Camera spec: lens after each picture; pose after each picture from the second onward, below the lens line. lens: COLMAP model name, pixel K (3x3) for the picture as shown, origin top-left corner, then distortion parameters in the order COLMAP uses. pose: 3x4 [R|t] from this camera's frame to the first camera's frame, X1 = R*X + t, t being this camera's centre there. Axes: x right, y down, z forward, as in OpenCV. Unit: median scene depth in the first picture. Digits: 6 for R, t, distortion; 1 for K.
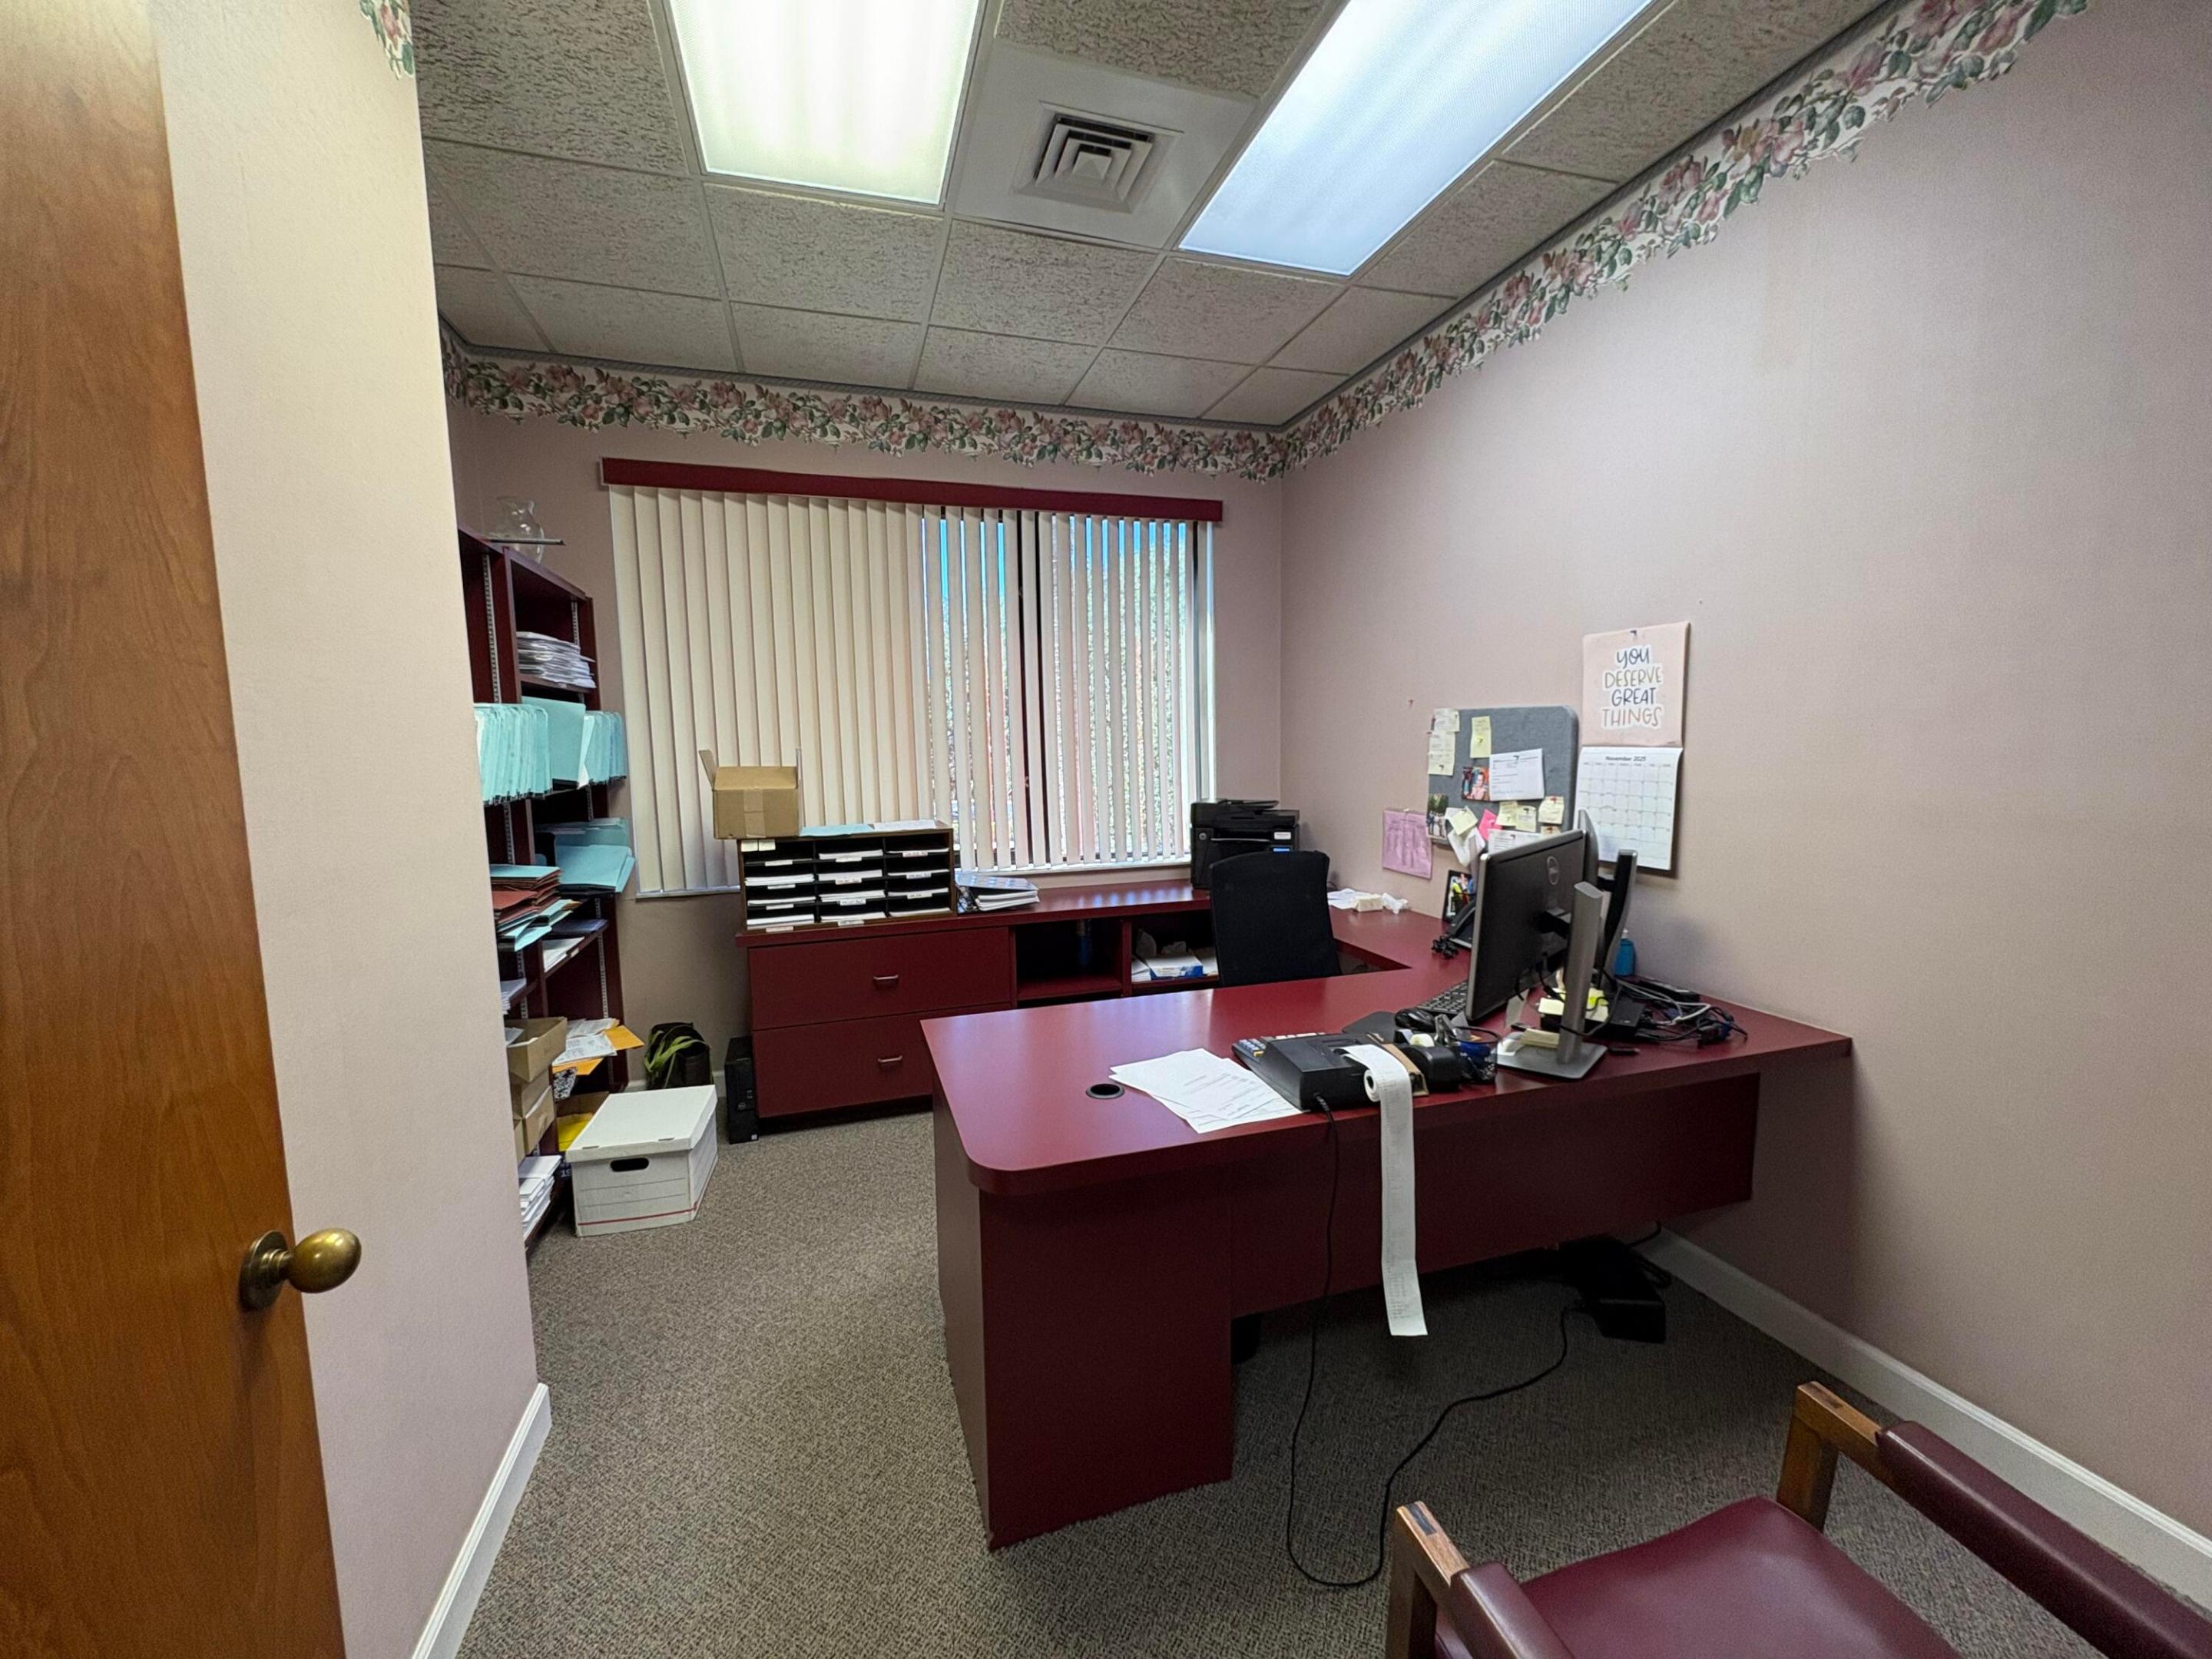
lens RADIAL K [[881.7, 0, 1106.1], [0, 881.7, 829.6], [0, 0, 1]] dist [-0.000907, 0.000161]
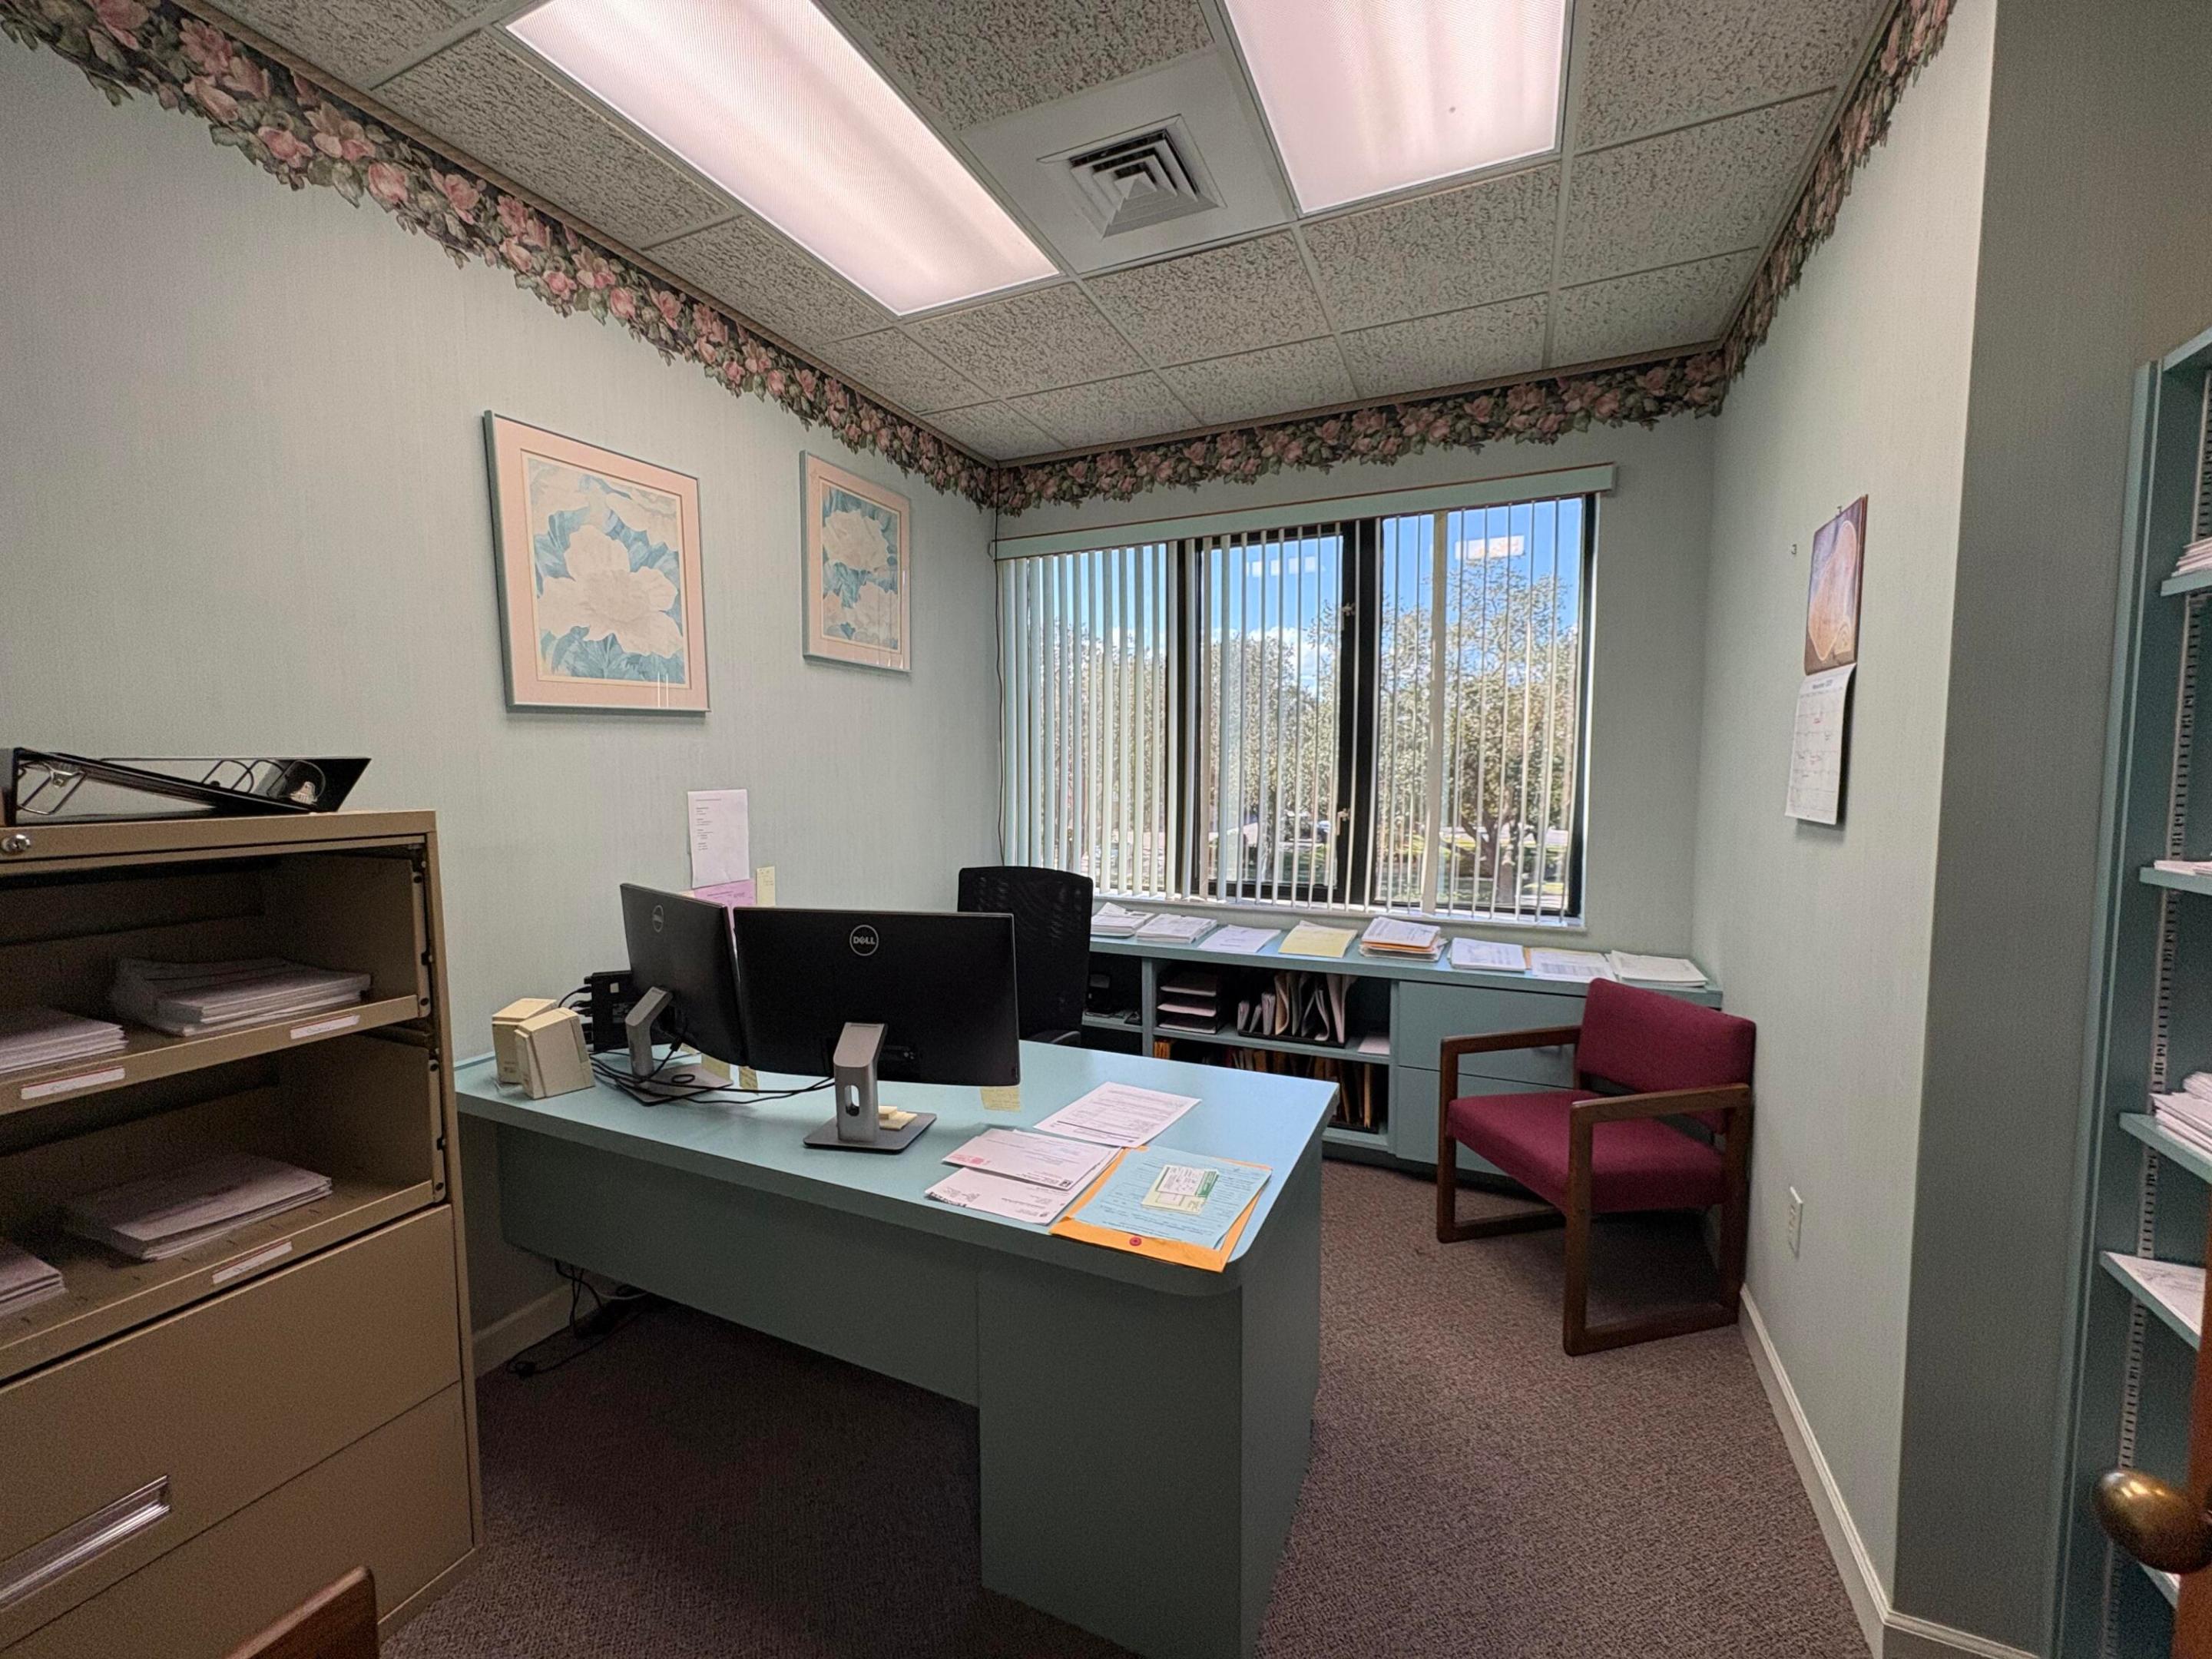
lens RADIAL K [[881.7, 0, 1104.4], [0, 881.7, 825.8], [0, 0, 1]] dist [-0.000907, 0.000161]
pose [[0.743040, 0.063356, -0.666241, 0.678478], [-0.079656, 0.996805, 0.005952, -0.043223], [0.664489, 0.048648, 0.745712, 0.285107]]
